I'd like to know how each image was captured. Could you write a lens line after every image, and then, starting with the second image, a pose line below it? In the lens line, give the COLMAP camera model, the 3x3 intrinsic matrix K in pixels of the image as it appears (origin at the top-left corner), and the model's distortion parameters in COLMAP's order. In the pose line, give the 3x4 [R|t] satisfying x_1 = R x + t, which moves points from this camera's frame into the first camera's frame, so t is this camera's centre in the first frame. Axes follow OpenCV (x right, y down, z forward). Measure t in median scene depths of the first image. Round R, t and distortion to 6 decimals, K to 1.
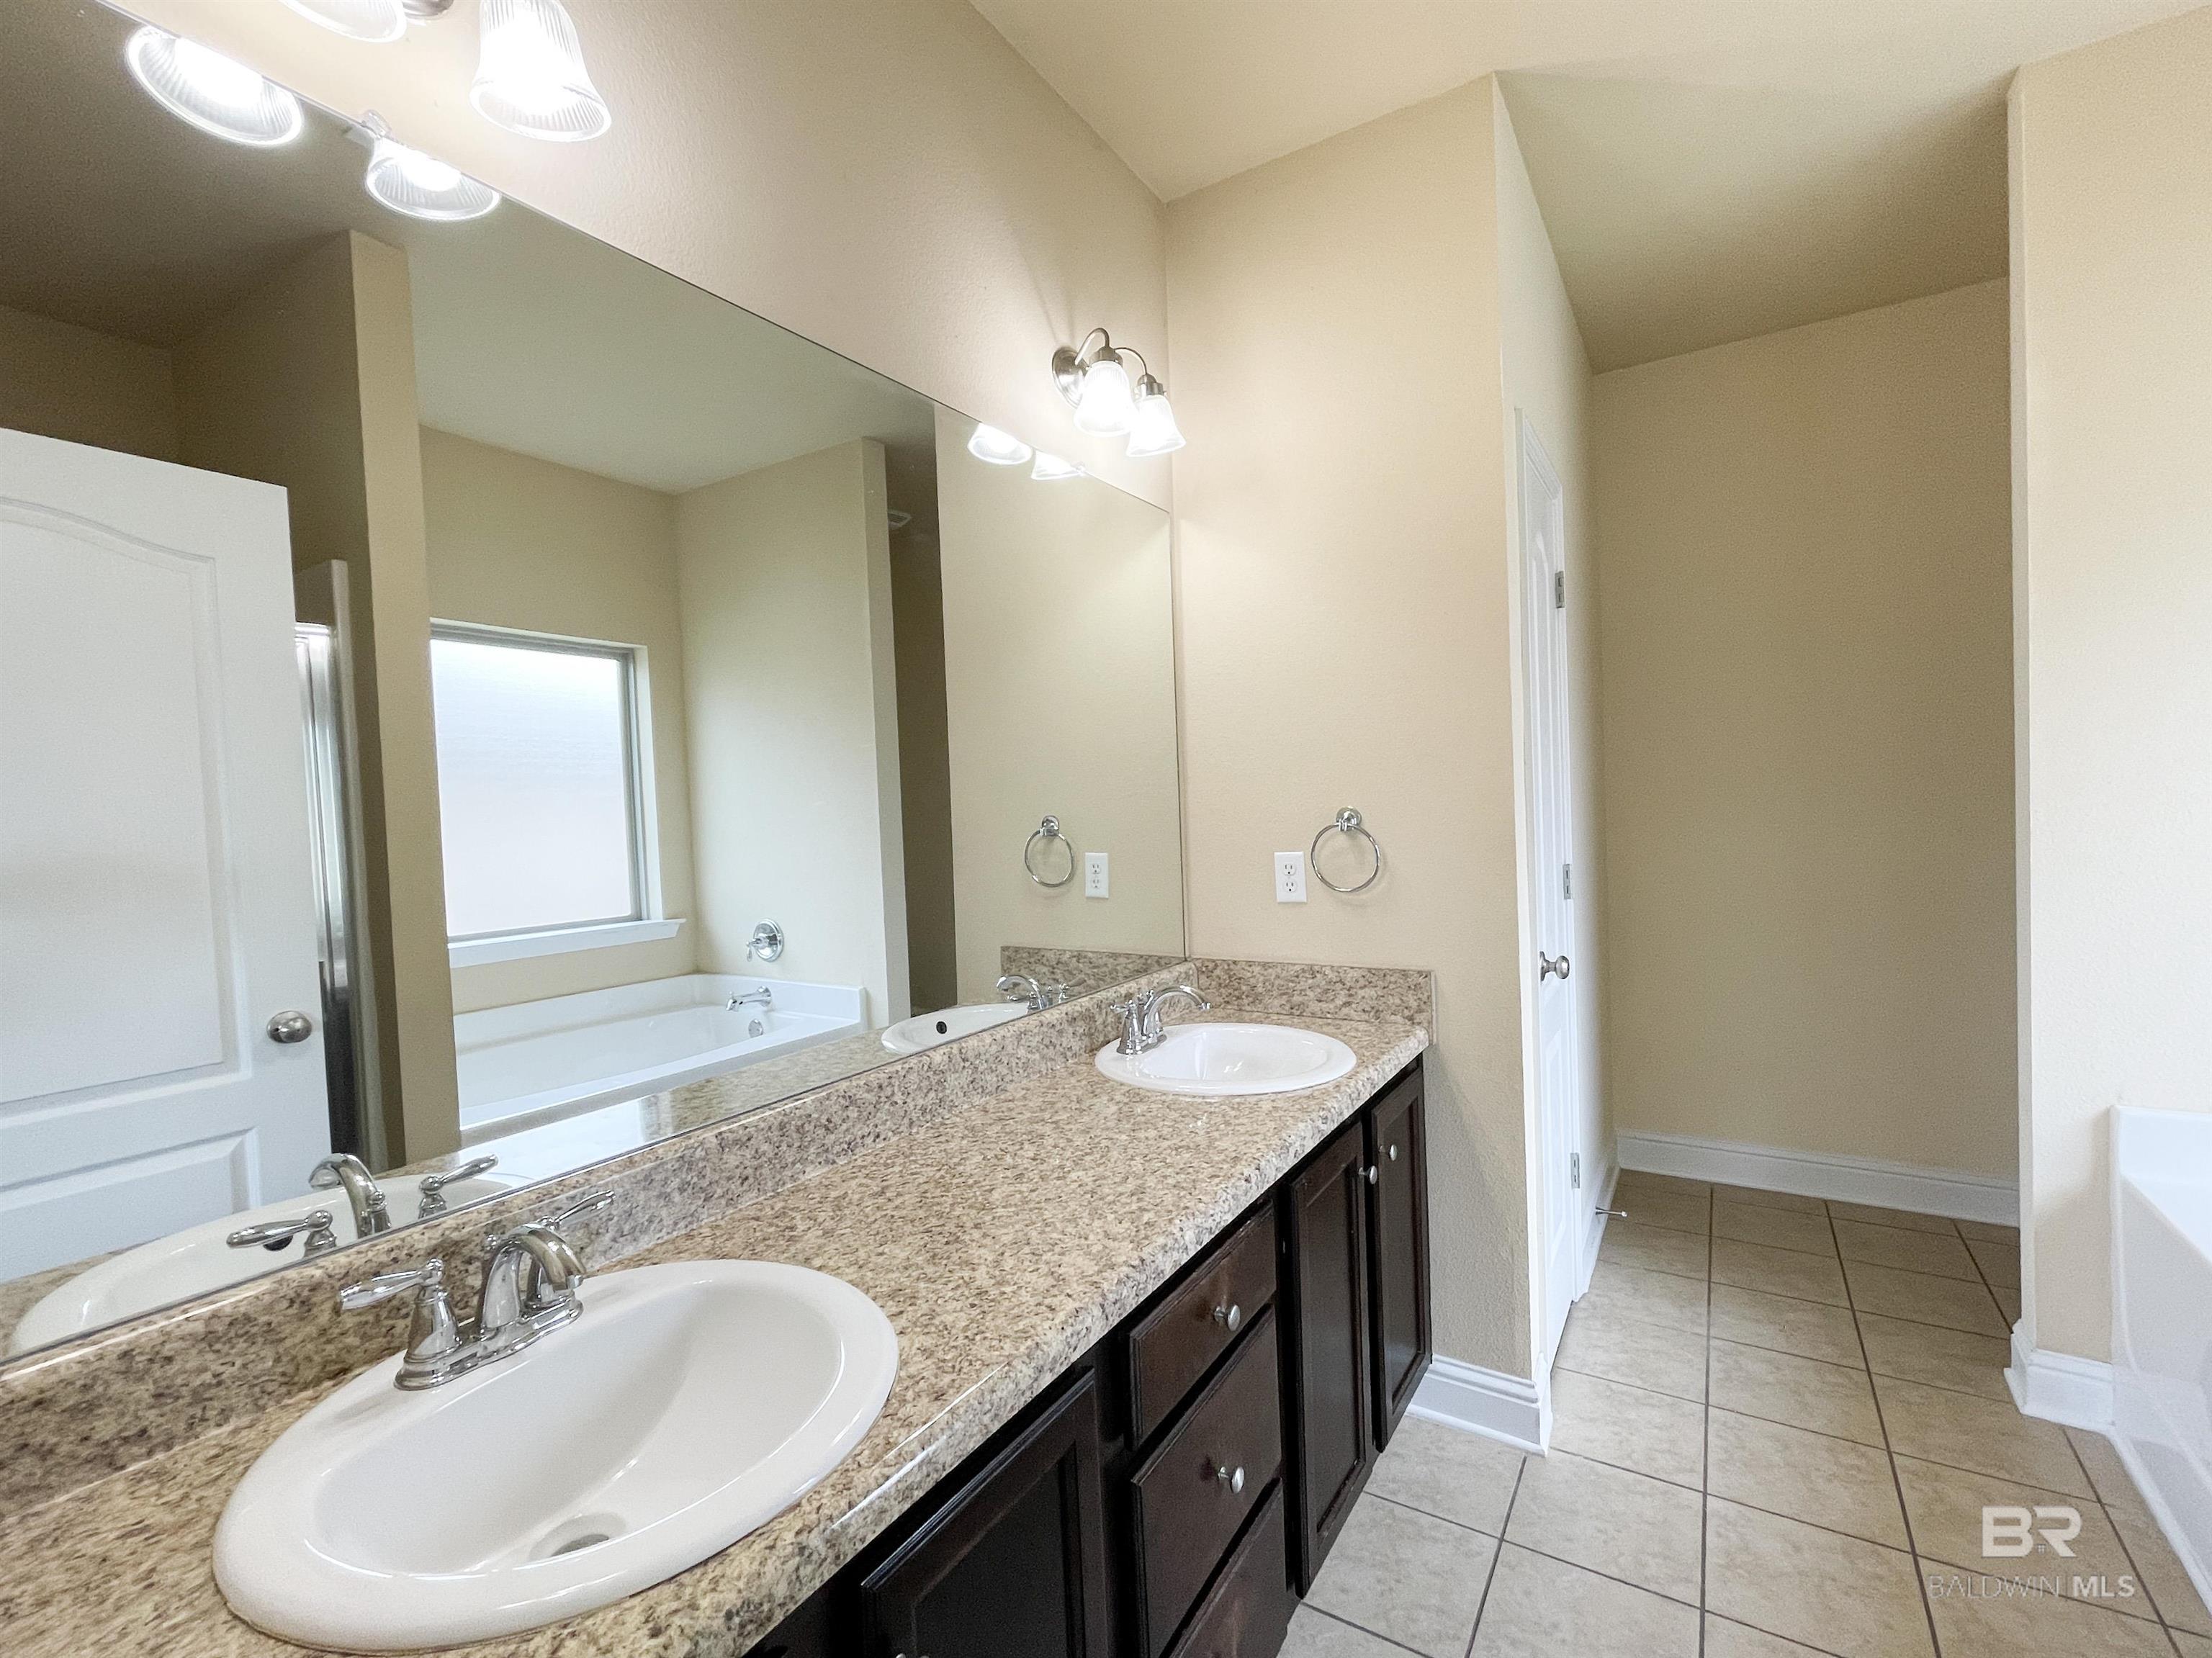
lens RADIAL K [[980.1, 0, 1106.0], [0, 980.1, 829.0], [0, 0, 1]] dist [0.001232, 0.000091]
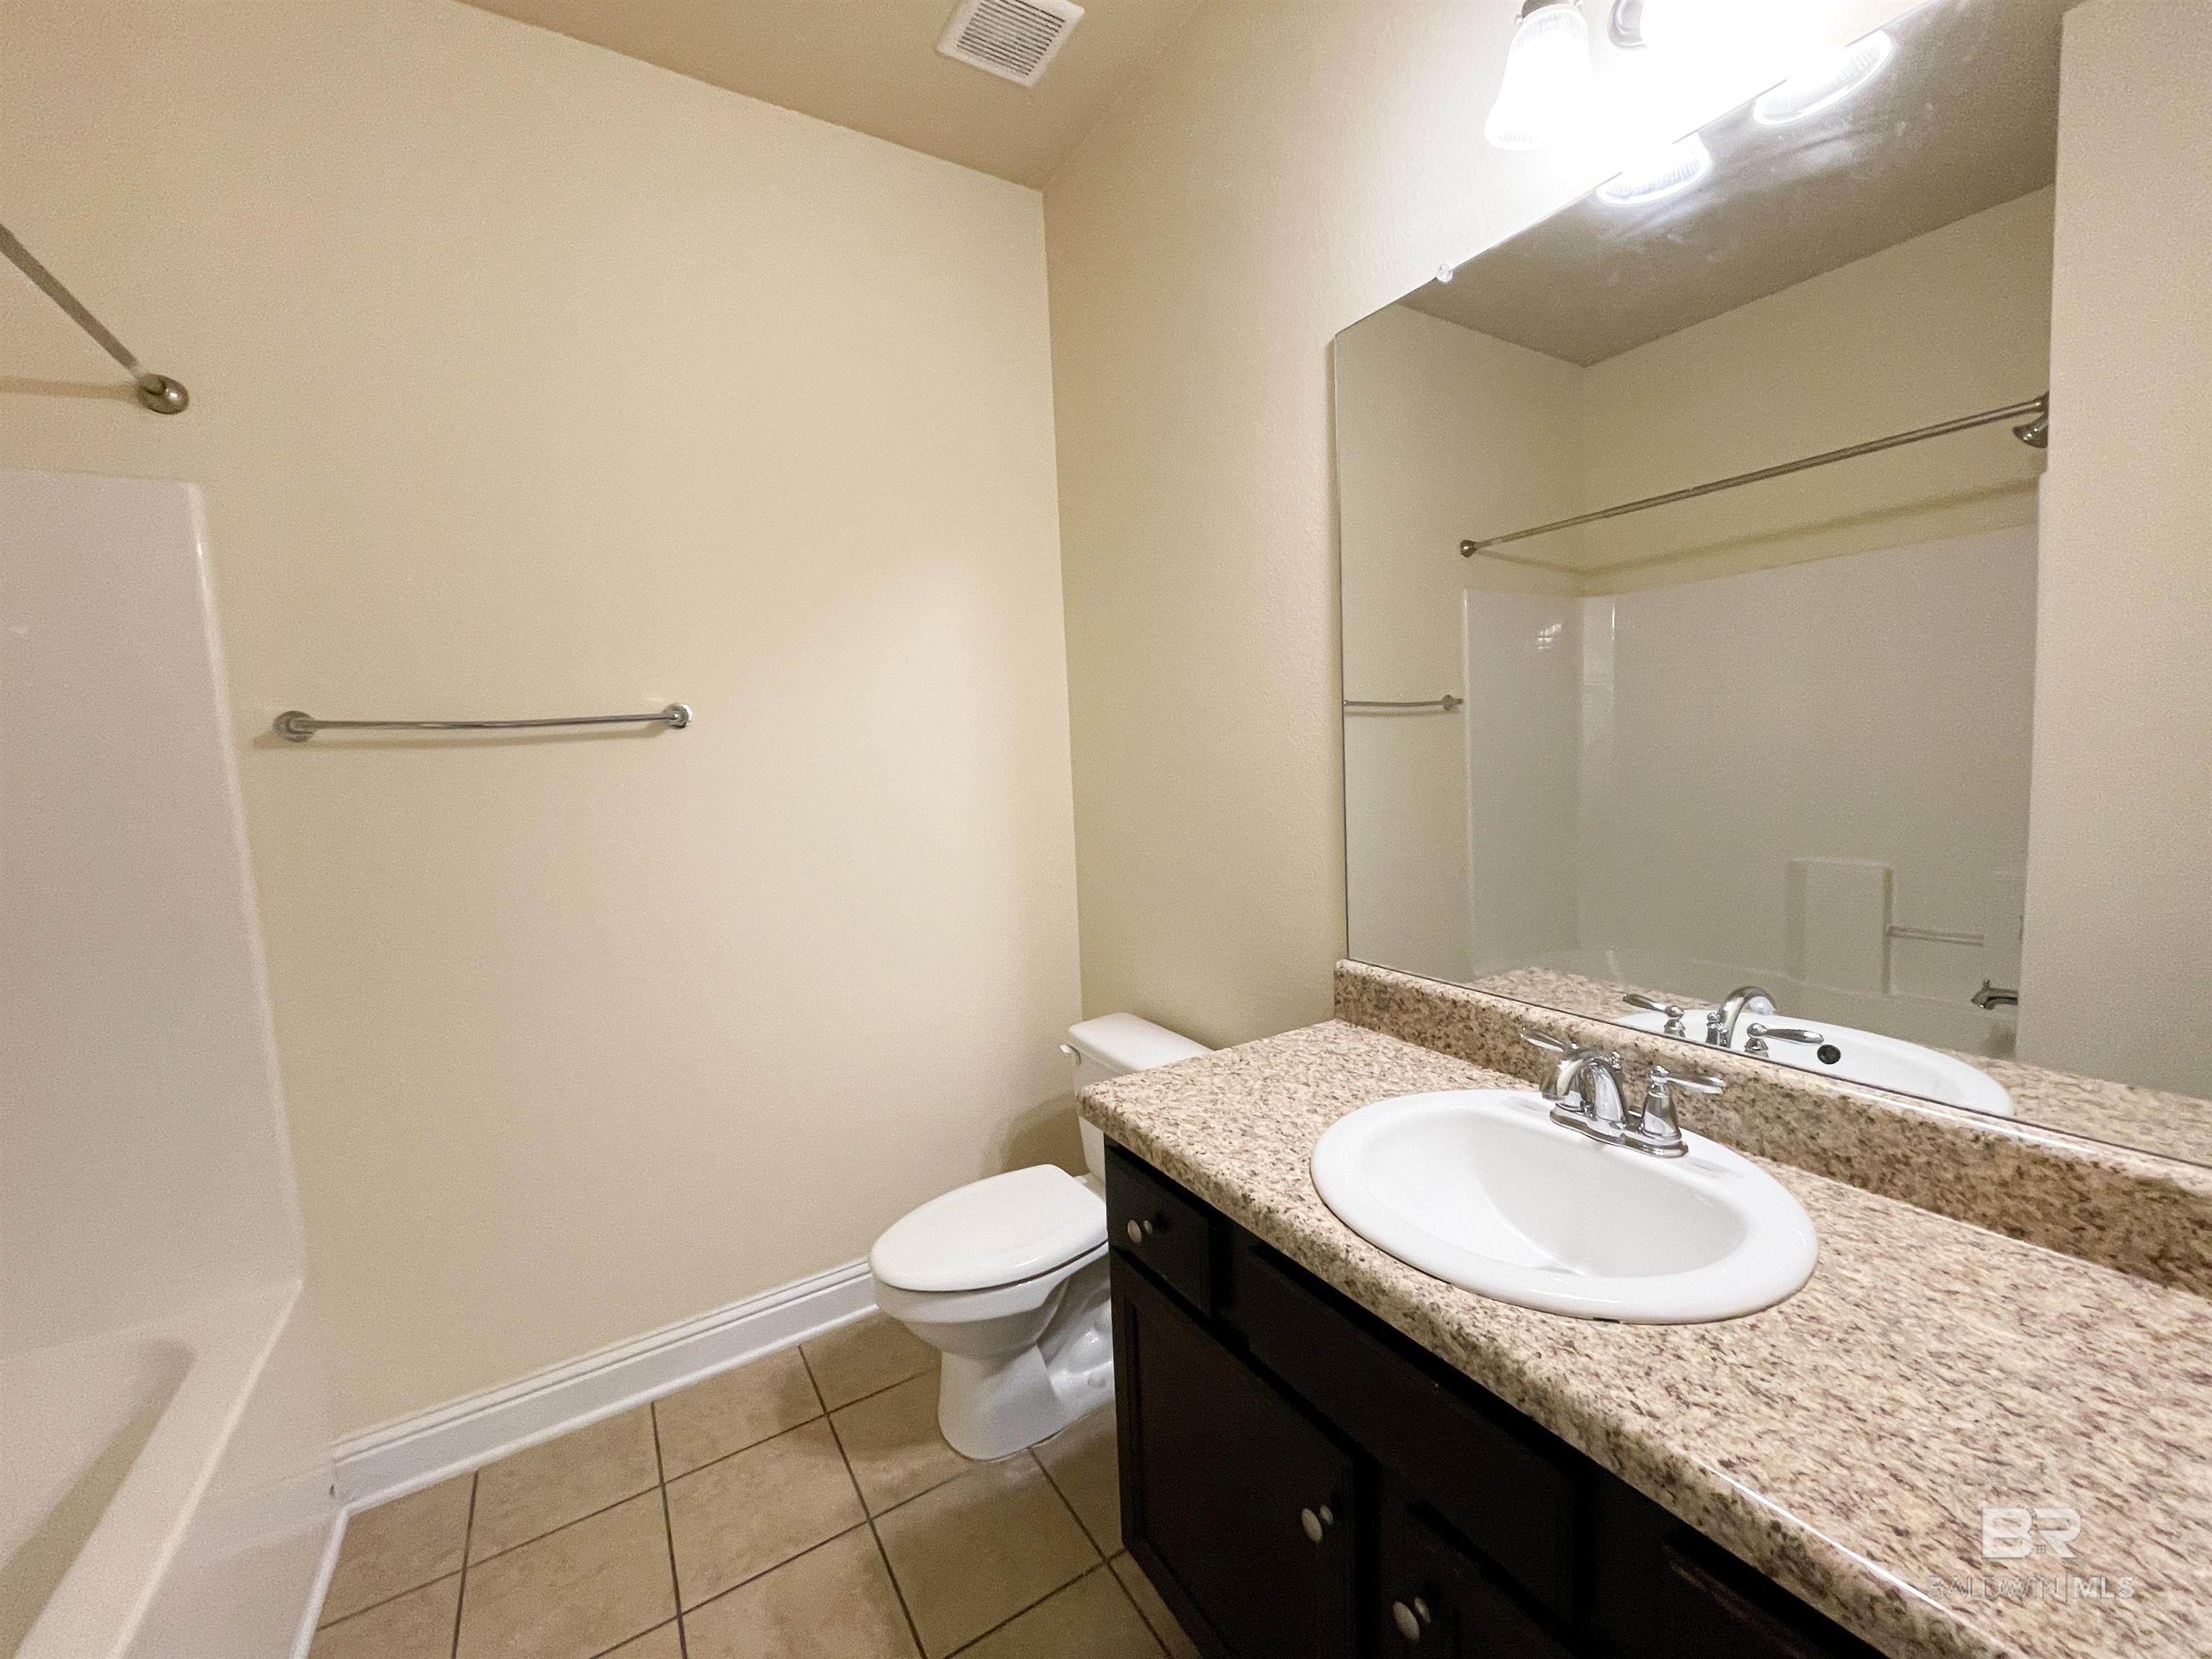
lens RADIAL K [[887.3, 0, 1114.3], [0, 887.3, 817.9], [0, 0, 1]] dist [-0.031940, 0.000261]
pose [[-0.438418, 0.142705, -0.887370, 0.629370], [0.043838, 0.989535, 0.137476, -0.069172], [0.897701, 0.021371, -0.440086, 0.915798]]
